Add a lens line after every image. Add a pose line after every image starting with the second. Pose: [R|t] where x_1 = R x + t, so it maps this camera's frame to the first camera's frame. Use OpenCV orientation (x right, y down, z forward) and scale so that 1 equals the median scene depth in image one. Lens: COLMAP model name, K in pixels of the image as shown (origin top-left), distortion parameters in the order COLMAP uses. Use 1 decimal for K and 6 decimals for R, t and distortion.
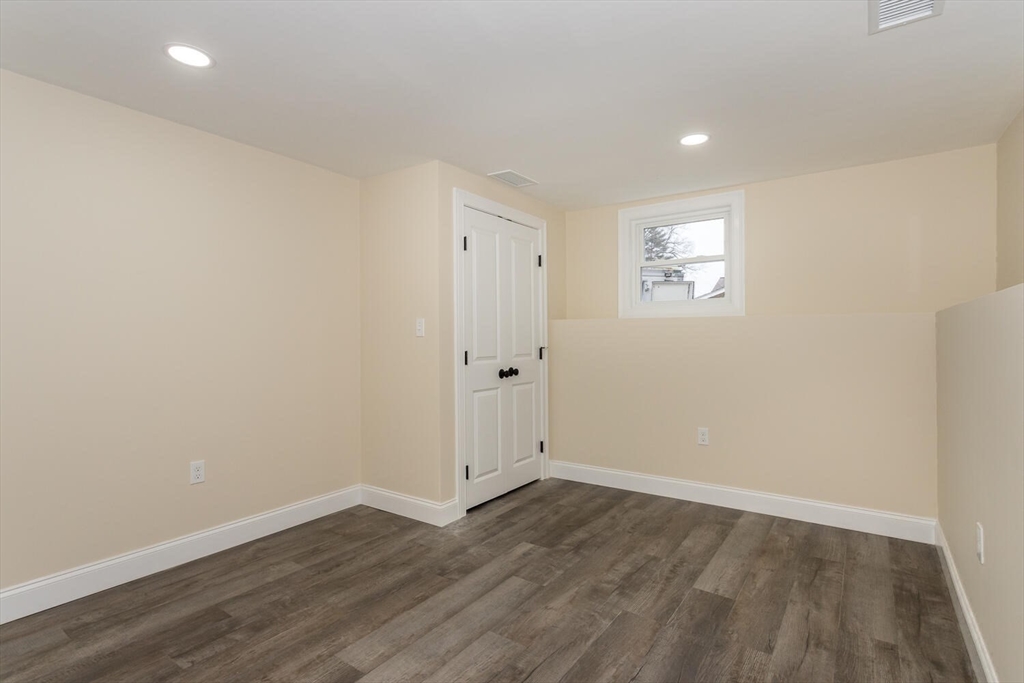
lens RADIAL K [[502.8, 0, 510.9], [0, 502.8, 339.1], [0, 0, 1]] dist [0.001971, 0.000691]
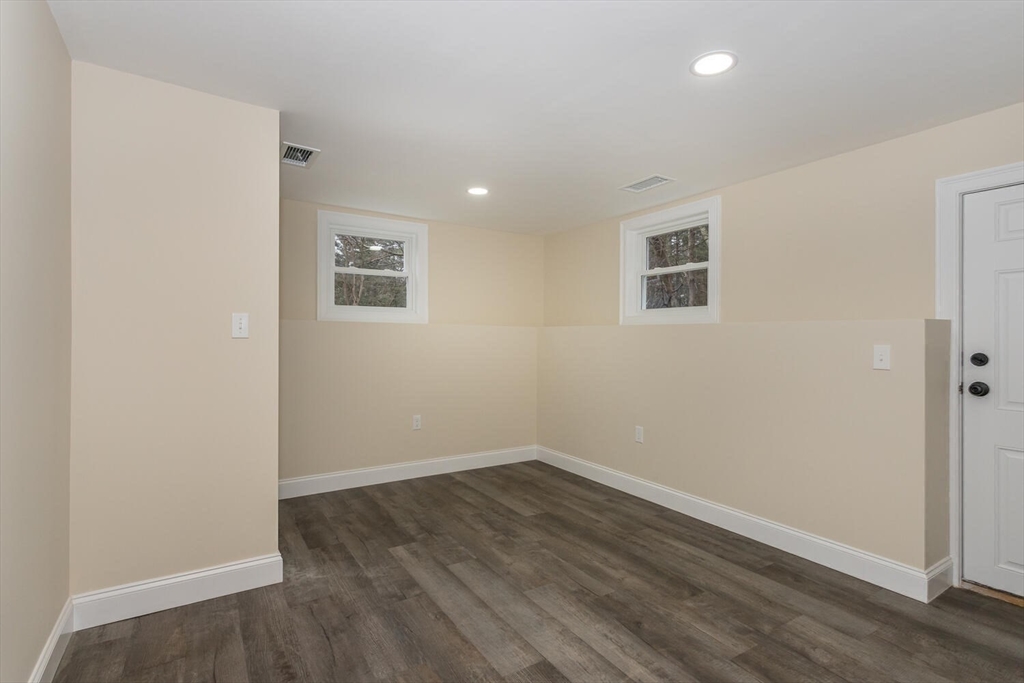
lens RADIAL K [[502.8, 0, 510.9], [0, 502.8, 339.1], [0, 0, 1]] dist [0.001971, 0.000691]
pose [[0.376128, 0.006784, 0.926543, -0.824292], [-0.005272, 0.999973, -0.005181, -0.002347], [-0.926553, -0.002935, 0.376153, 0.423364]]
